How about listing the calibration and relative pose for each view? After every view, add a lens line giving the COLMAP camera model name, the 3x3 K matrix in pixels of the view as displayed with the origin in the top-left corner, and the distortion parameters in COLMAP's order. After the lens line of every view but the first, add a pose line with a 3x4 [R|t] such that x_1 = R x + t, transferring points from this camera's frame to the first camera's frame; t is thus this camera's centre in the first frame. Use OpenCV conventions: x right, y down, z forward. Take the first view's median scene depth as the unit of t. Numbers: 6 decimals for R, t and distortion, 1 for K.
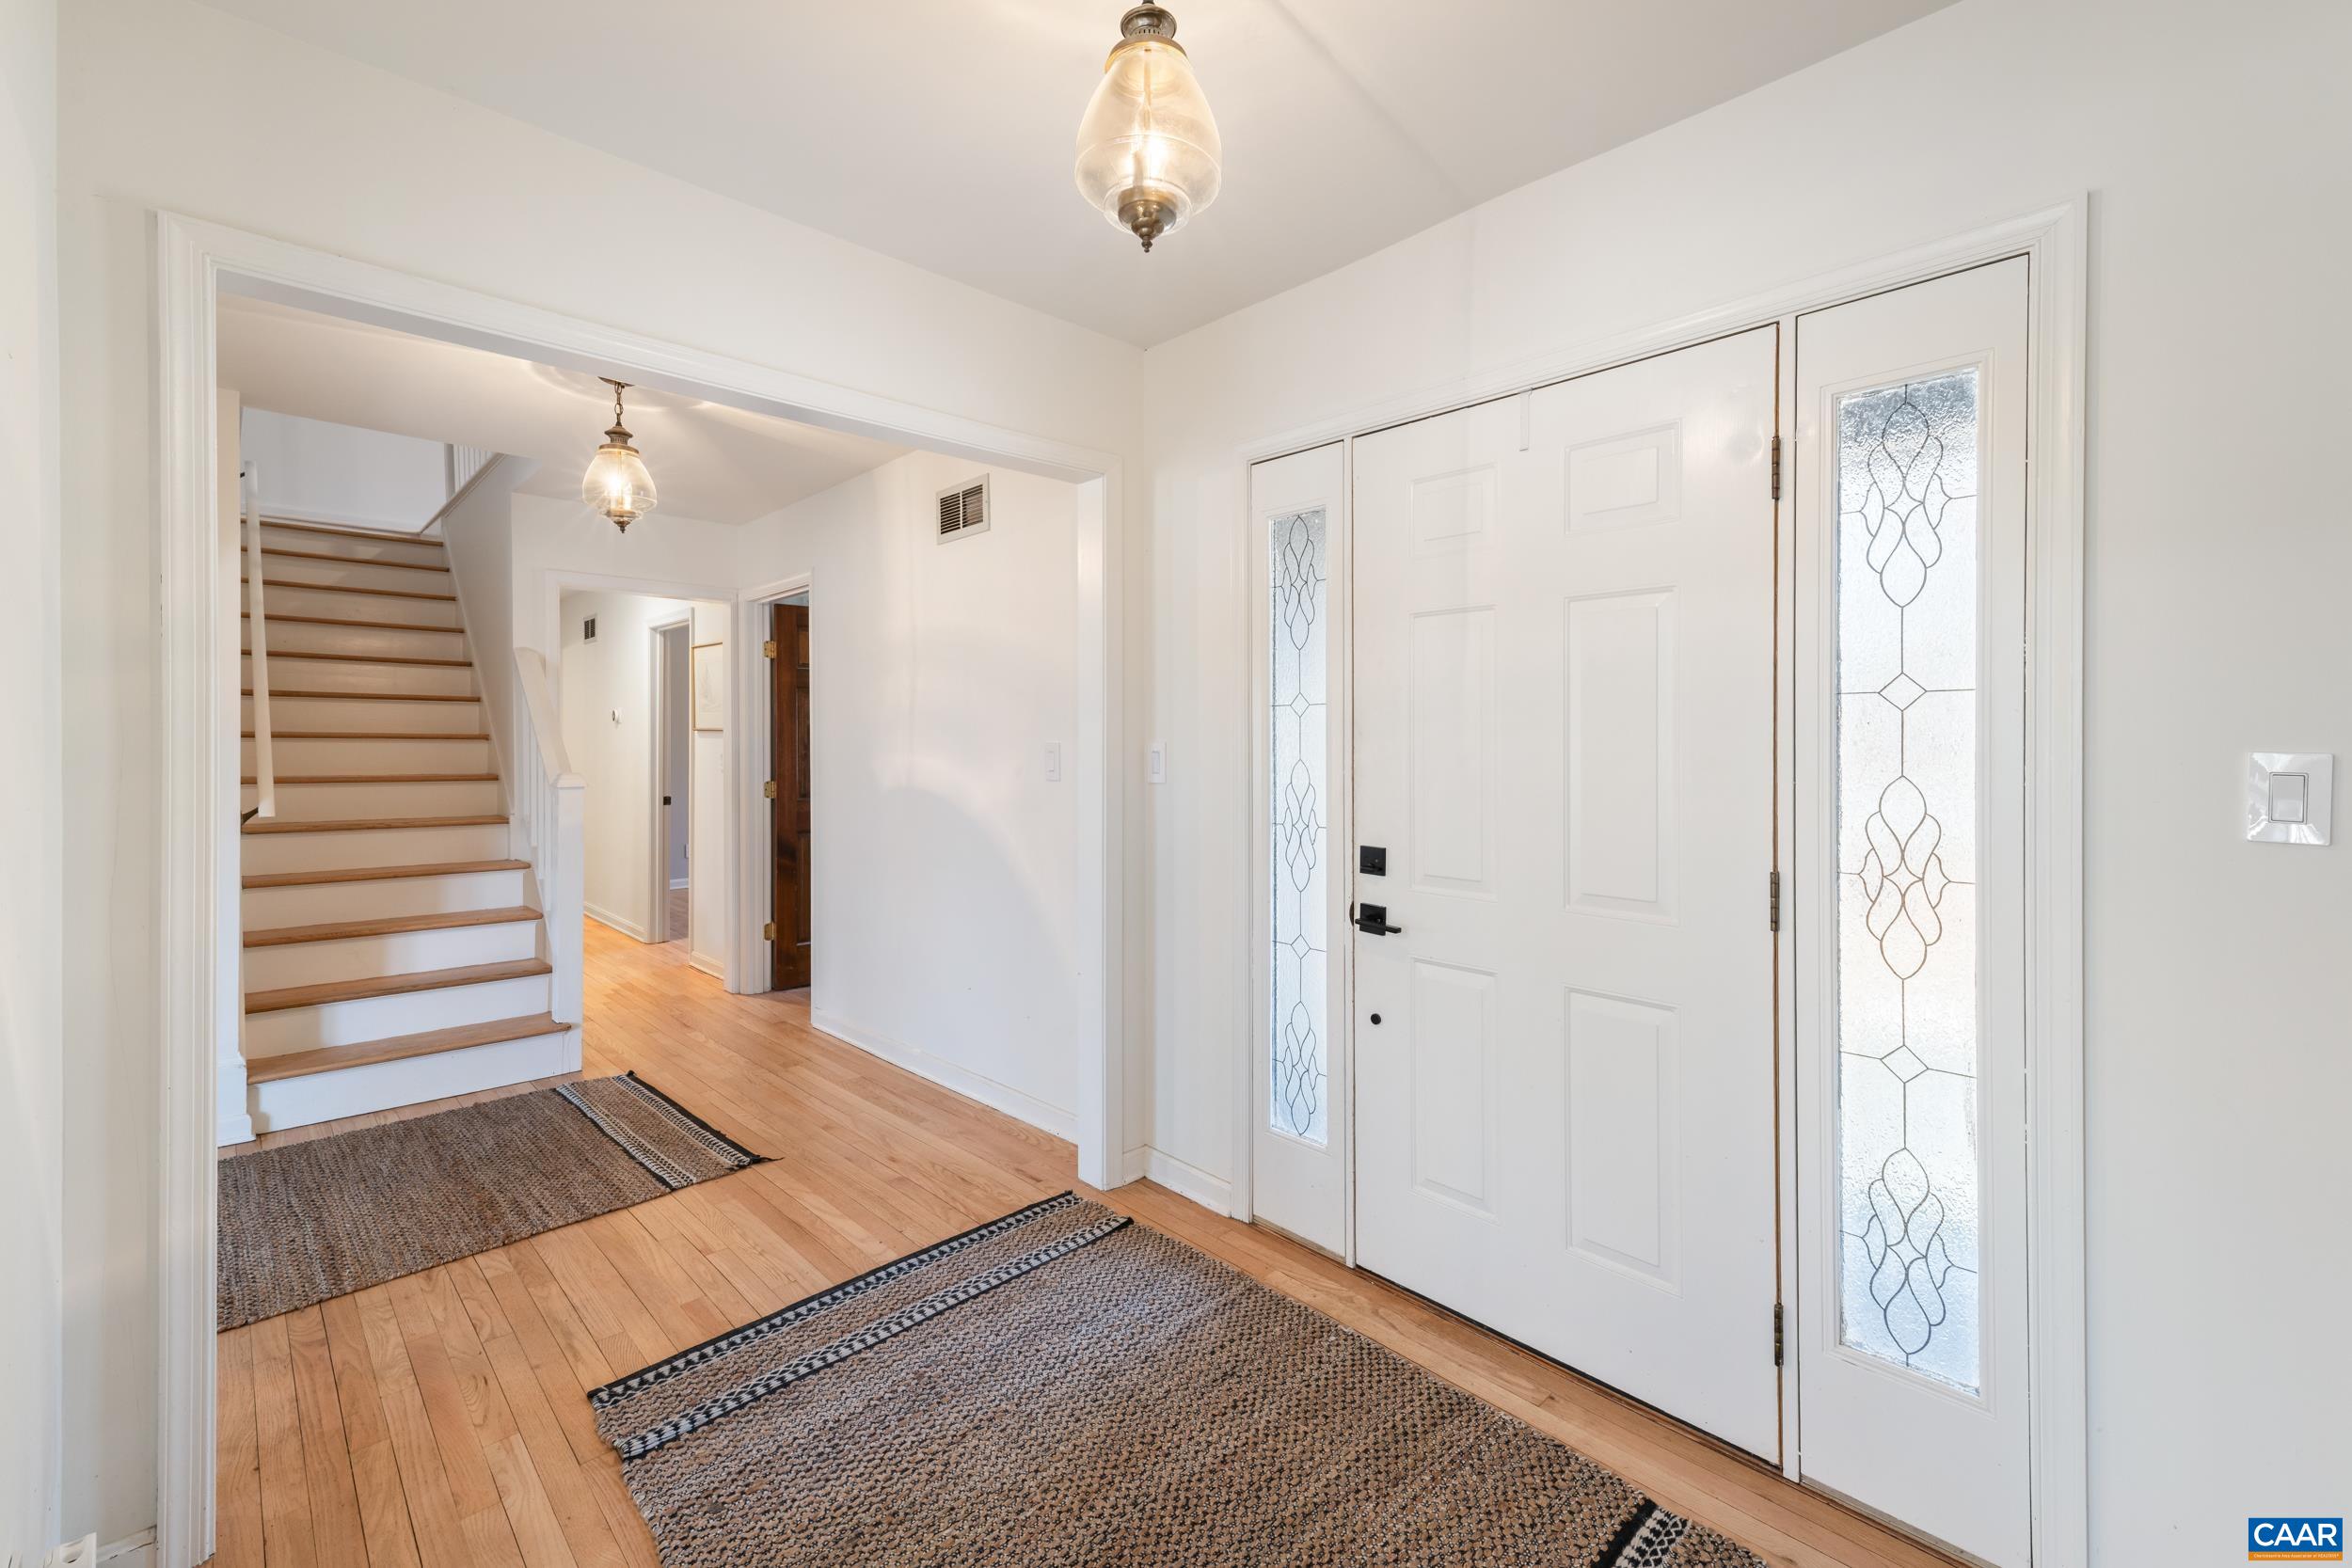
lens RADIAL K [[1026.8, 0, 1186.0], [0, 1026.8, 739.4], [0, 0, 1]] dist [-0.000735, -0.000947]
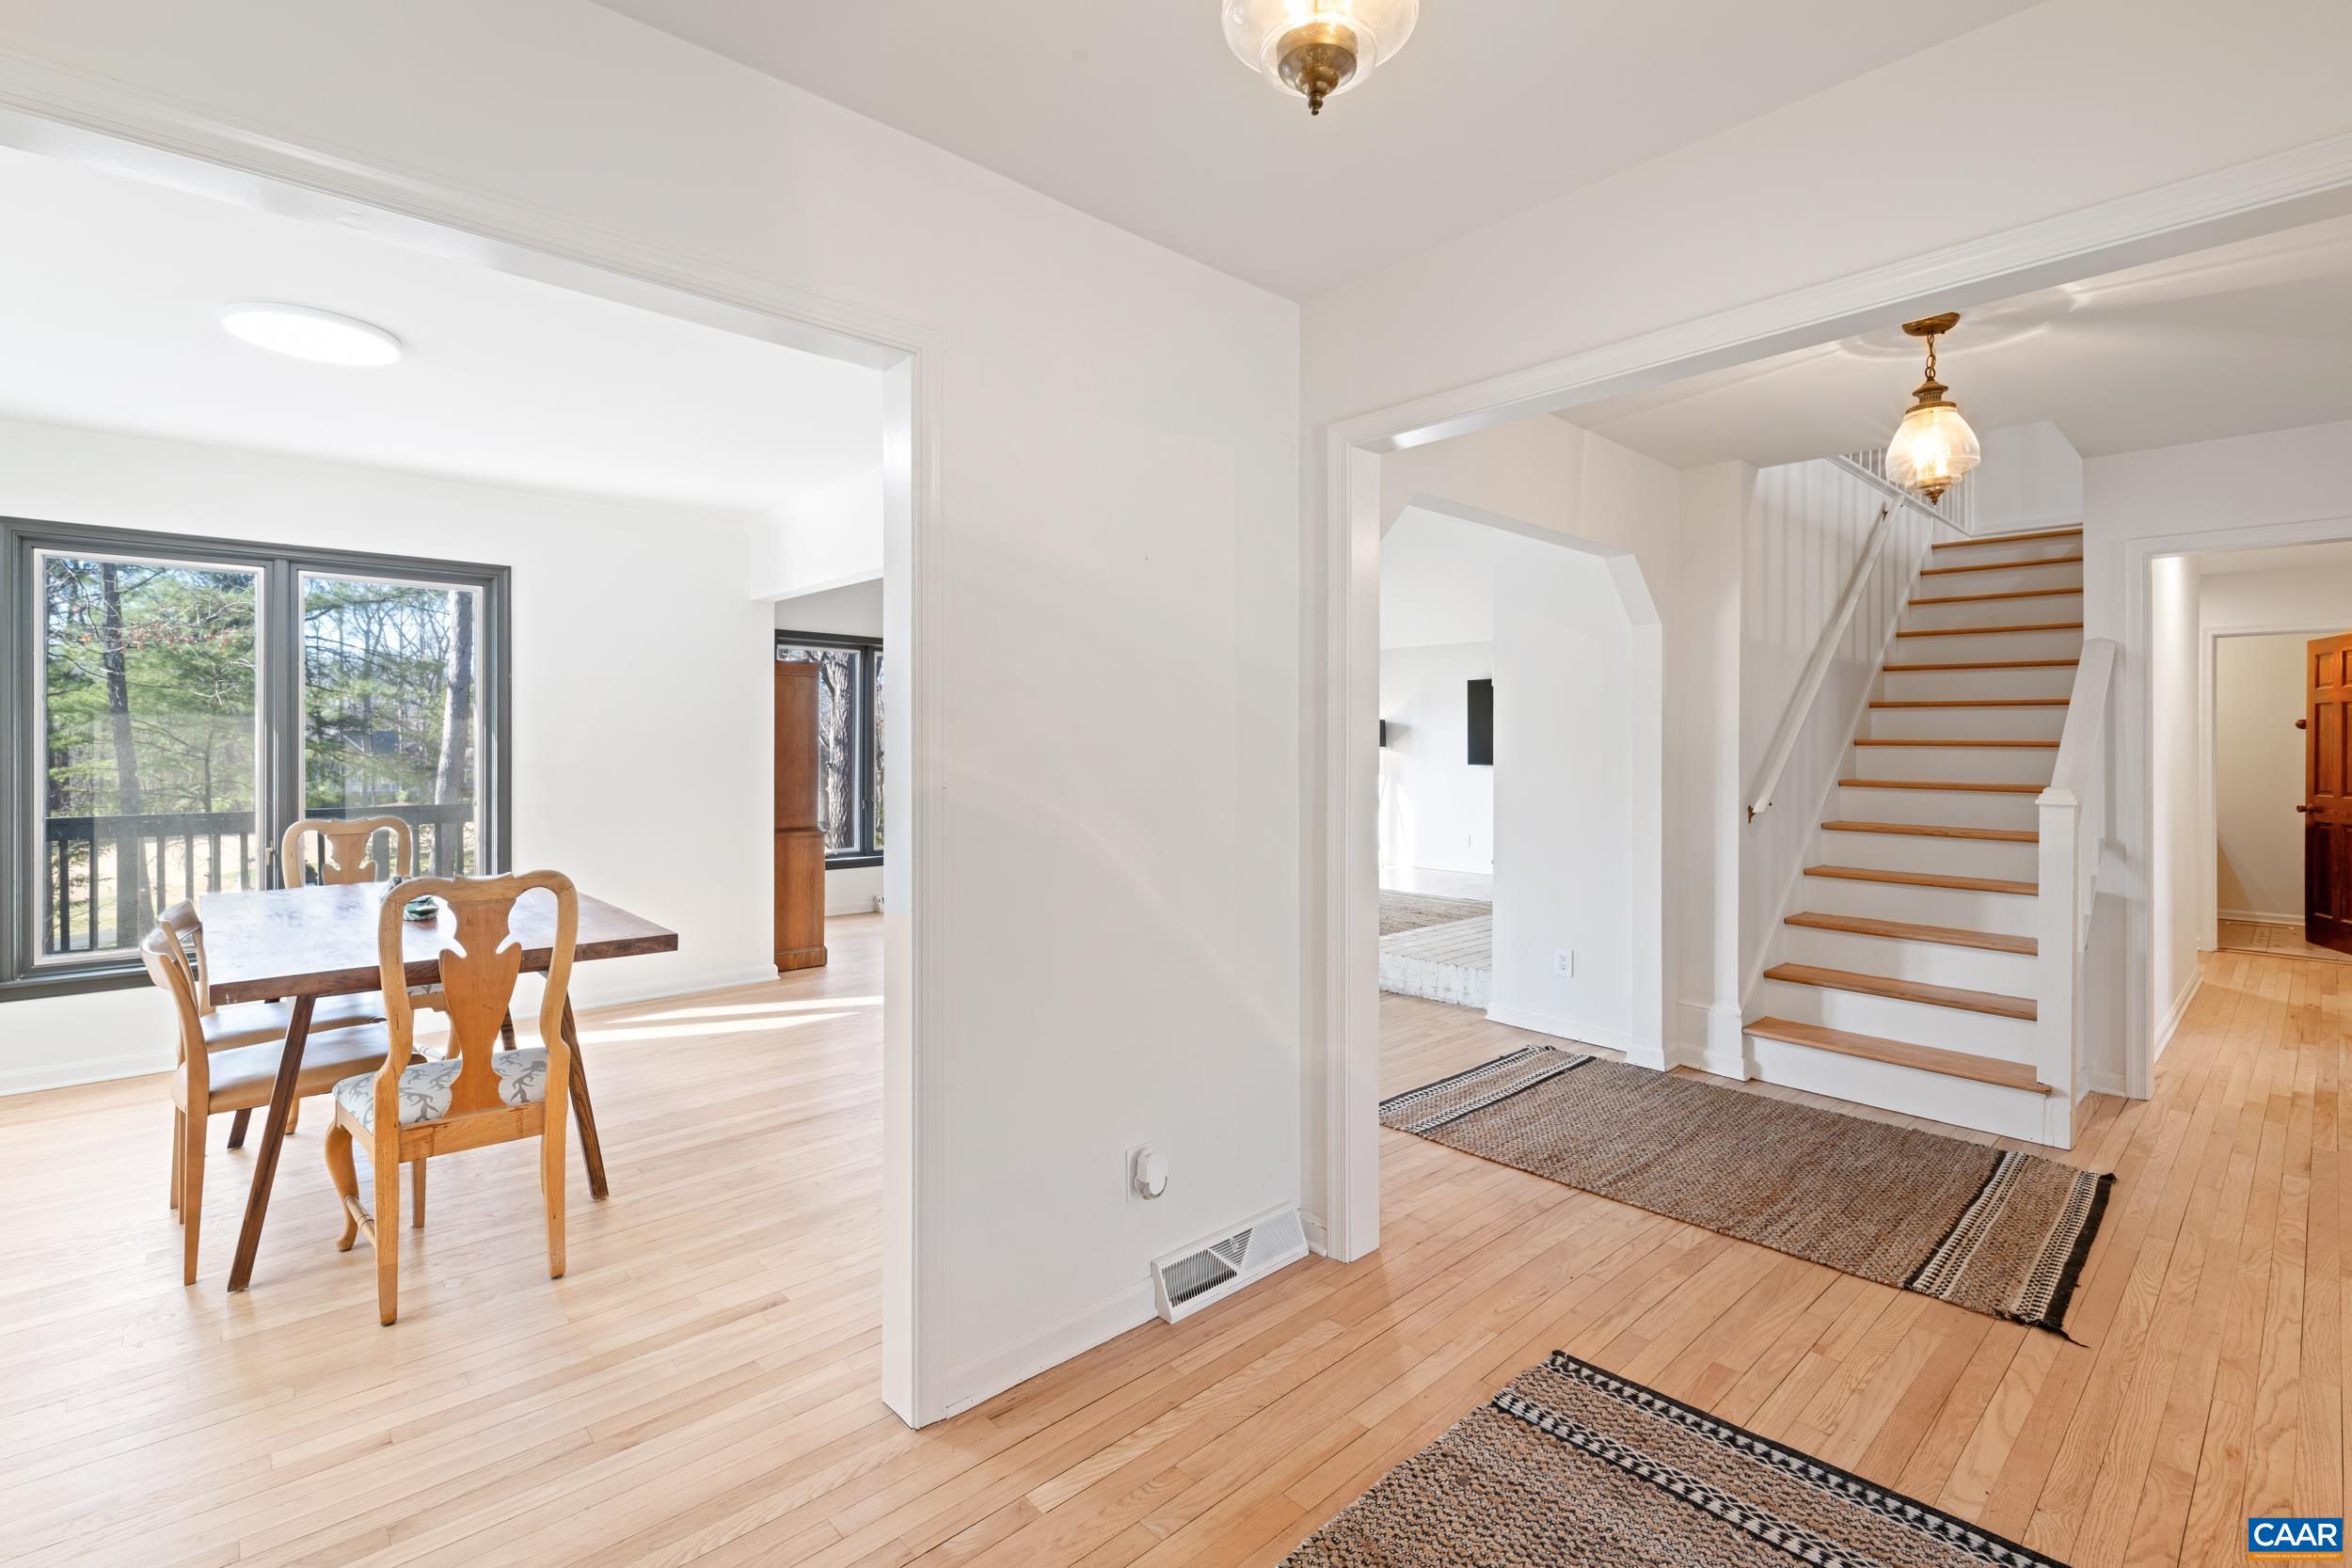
lens RADIAL K [[1026.8, 0, 1186.0], [0, 1026.8, 739.4], [0, 0, 1]] dist [-0.000735, -0.000947]
pose [[-0.027902, -0.001946, -0.999609, 0.336016], [-0.006828, 0.999975, -0.001756, -0.000253], [0.999587, 0.006776, -0.027915, 0.420792]]
